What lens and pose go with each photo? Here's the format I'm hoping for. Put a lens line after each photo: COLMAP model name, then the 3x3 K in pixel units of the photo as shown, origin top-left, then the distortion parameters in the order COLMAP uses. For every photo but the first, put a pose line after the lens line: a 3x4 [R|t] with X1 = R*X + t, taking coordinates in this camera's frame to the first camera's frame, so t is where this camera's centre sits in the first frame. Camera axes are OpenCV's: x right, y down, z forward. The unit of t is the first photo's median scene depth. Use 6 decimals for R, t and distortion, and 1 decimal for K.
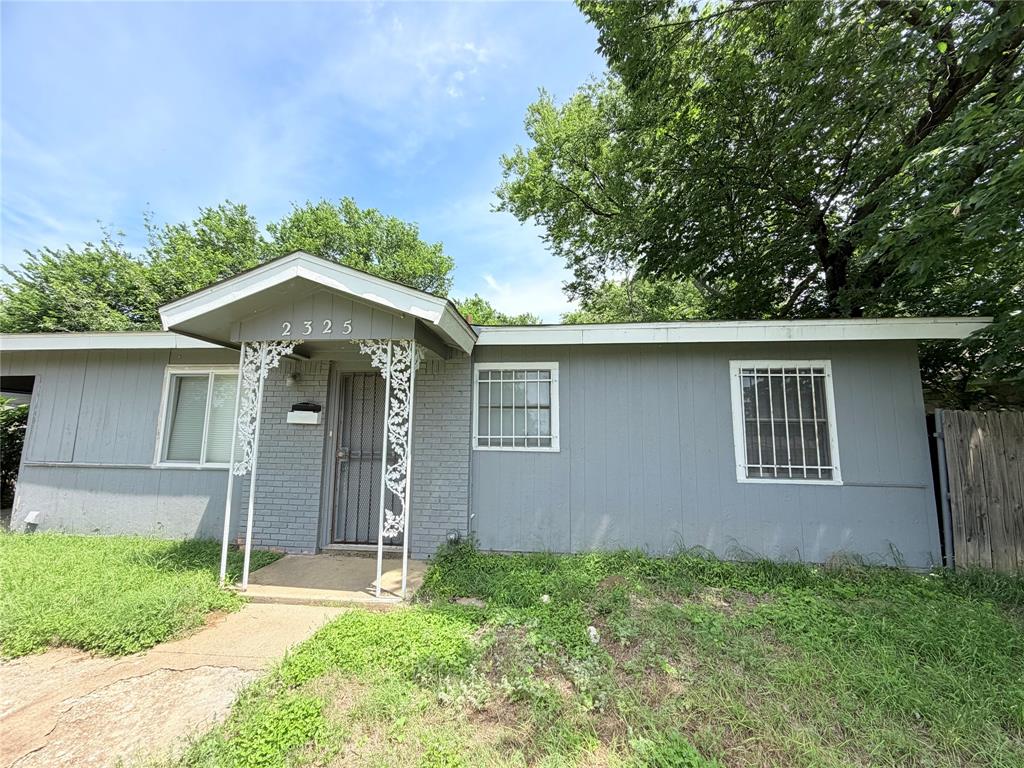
lens RADIAL K [[413.9, 0, 518.8], [0, 413.9, 386.8], [0, 0, 1]] dist [0.006984, -0.001417]
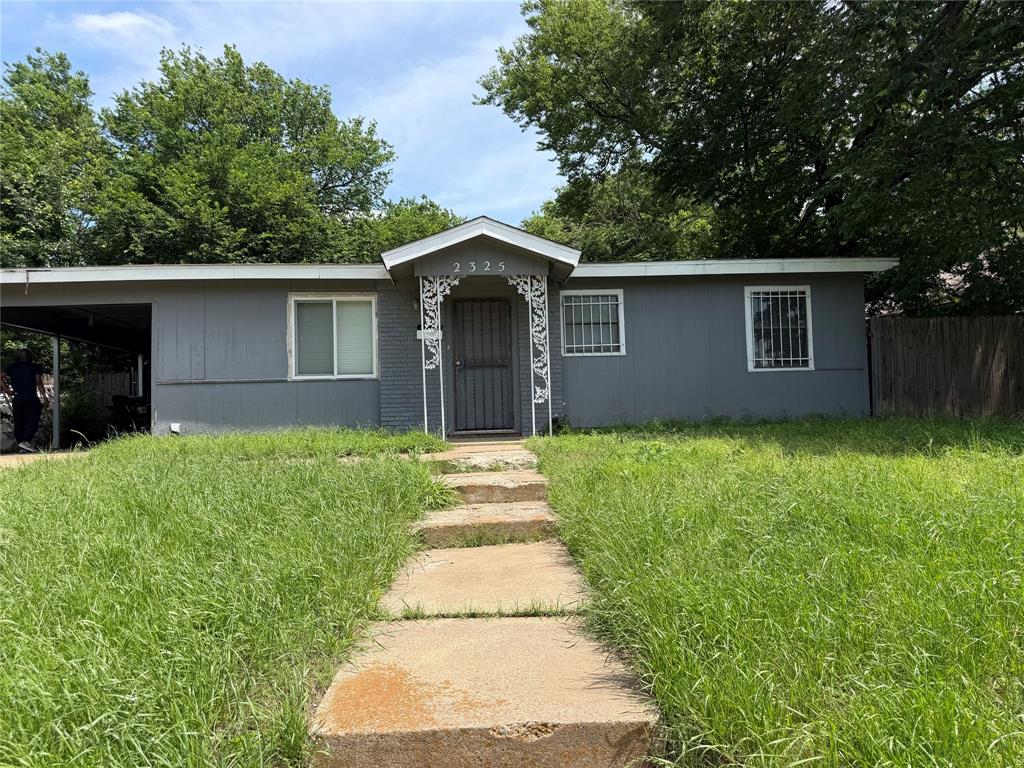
lens RADIAL K [[721.9, 0, 511.2], [0, 721.9, 387.3], [0, 0, 1]] dist [0.086193, -0.001539]
pose [[0.985067, -0.029311, 0.169659, -0.734860], [0.015895, 0.996676, 0.079902, 0.070383], [-0.171437, -0.076012, 0.982258, -1.387425]]
